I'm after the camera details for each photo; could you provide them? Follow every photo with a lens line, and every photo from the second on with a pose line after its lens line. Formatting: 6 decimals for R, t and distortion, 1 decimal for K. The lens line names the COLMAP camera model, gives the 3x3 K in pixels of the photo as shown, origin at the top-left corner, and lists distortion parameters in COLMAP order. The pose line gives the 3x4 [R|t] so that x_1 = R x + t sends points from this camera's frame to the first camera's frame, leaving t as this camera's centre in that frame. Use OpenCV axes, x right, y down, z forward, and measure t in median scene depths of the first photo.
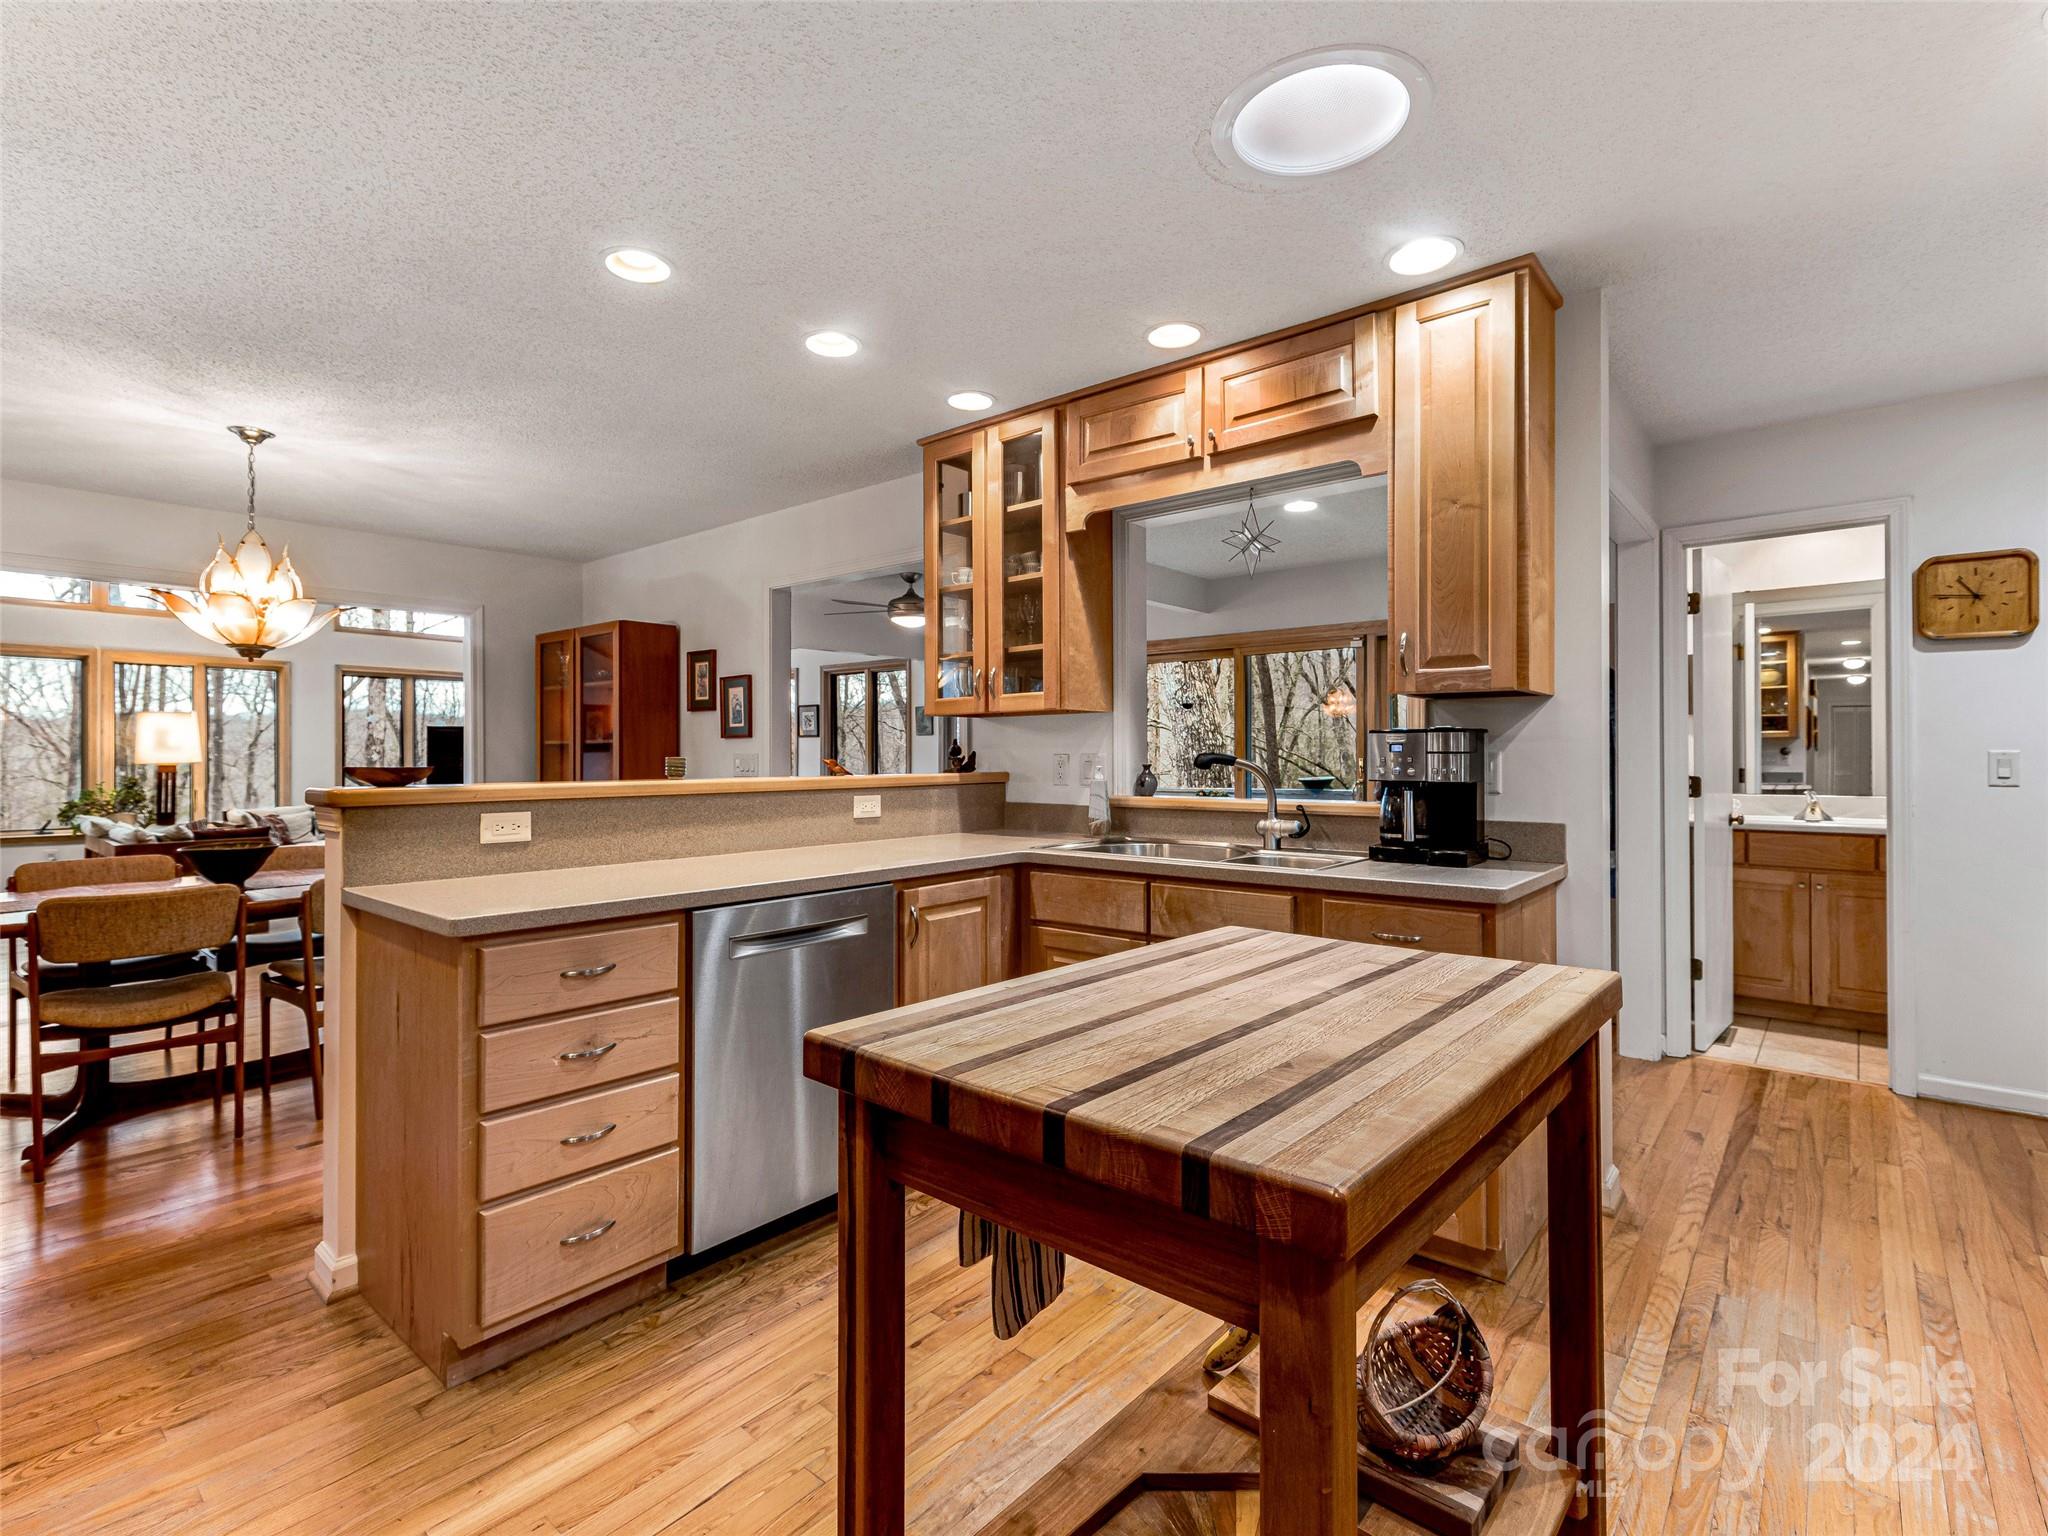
lens RADIAL K [[971.9, 0, 1020.8], [0, 971.9, 753.7], [0, 0, 1]] dist [0.002860, -0.000192]
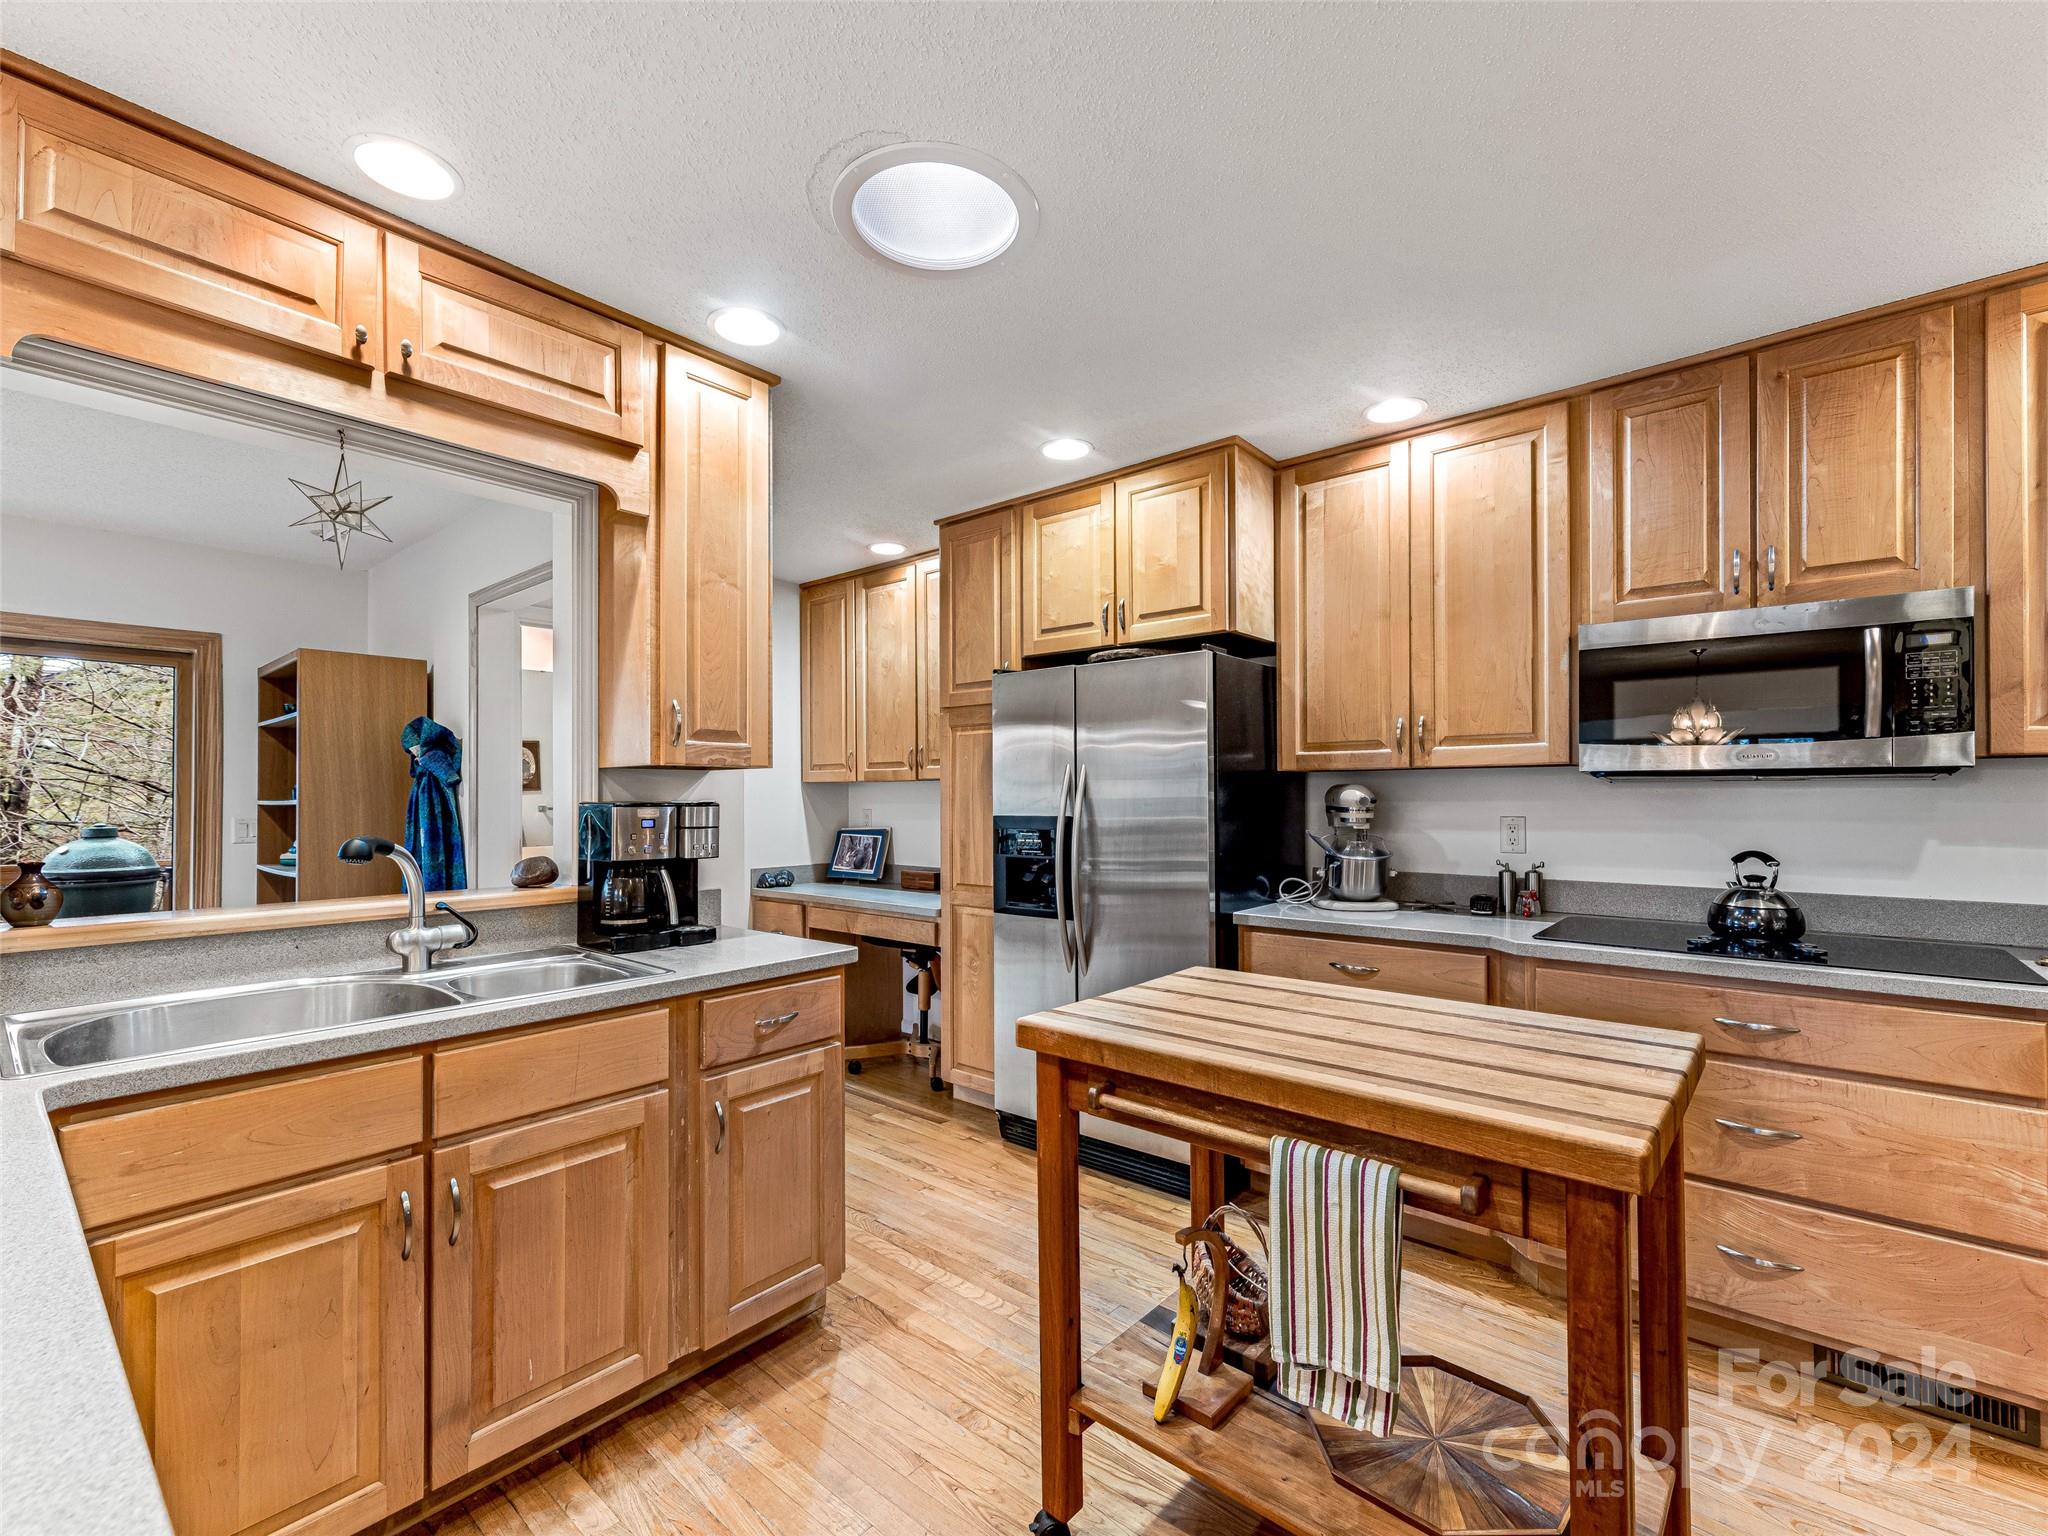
lens RADIAL K [[903.4, 0, 1029.8], [0, 903.4, 789.8], [0, 0, 1]] dist [0.001083, 0.000139]
pose [[-0.008336, 0.008411, 0.999930, -0.399234], [-0.000209, 0.999965, -0.008413, -0.026369], [-0.999965, -0.000279, -0.008334, 0.570431]]
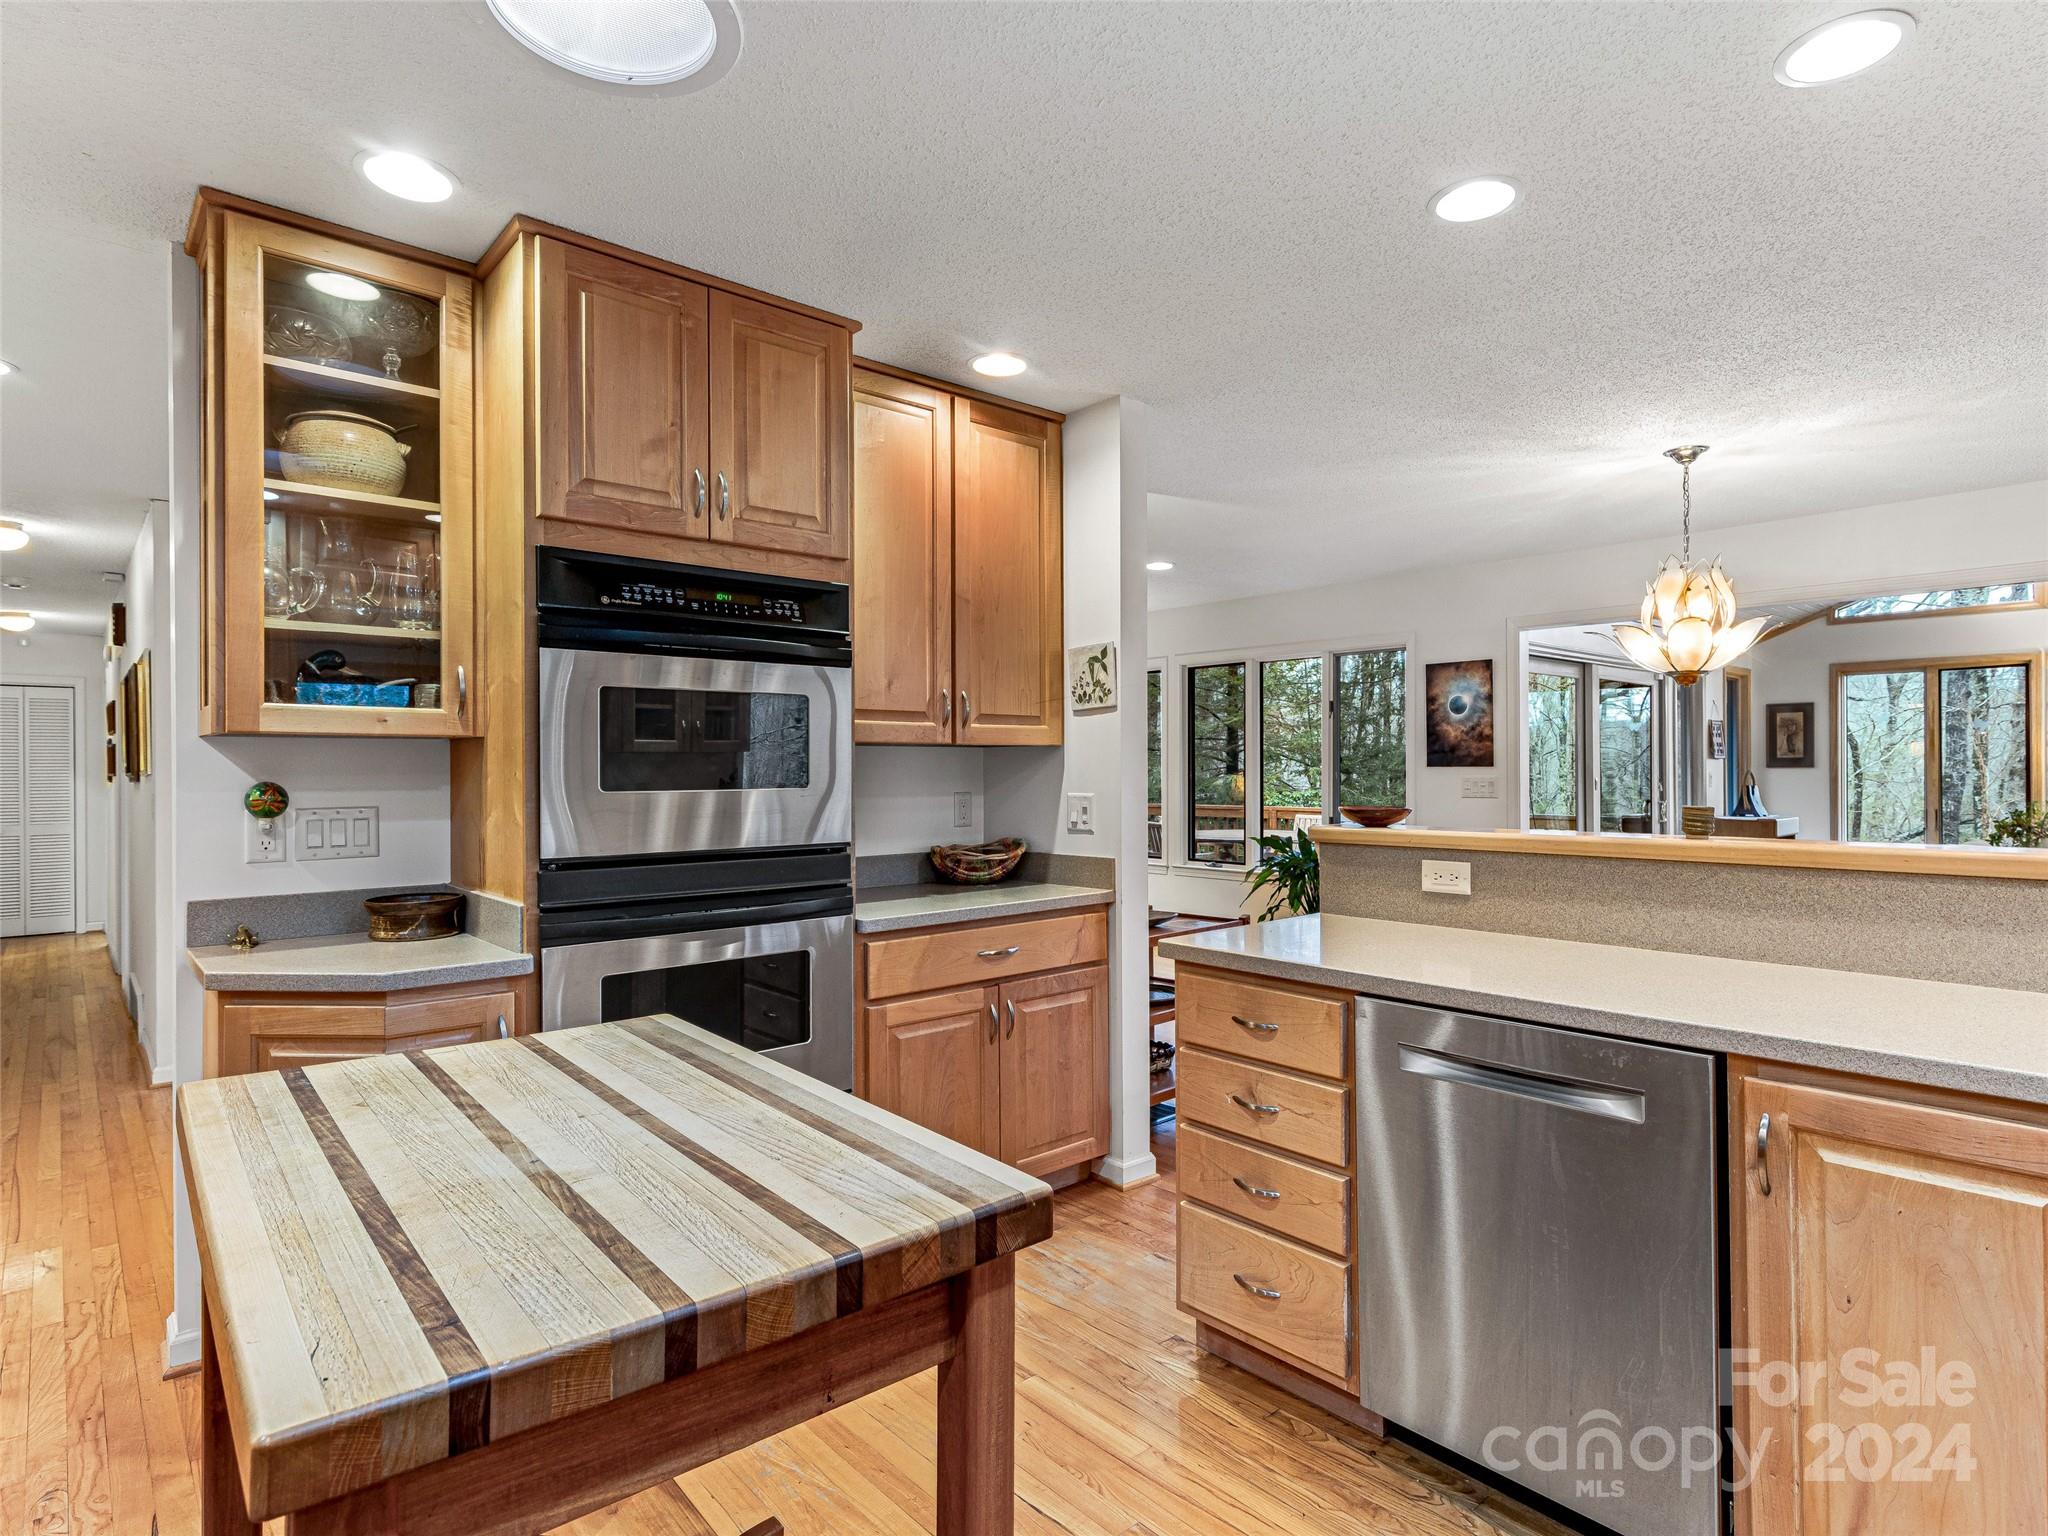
lens RADIAL K [[1083.9, 0, 1026.4], [0, 1083.9, 765.7], [0, 0, 1]] dist [0.002675, -0.001315]
pose [[-0.150020, -0.000556, -0.988683, 0.448411], [0.008484, 0.999962, -0.001850, -0.025548], [0.988647, -0.008666, -0.150010, 0.615829]]
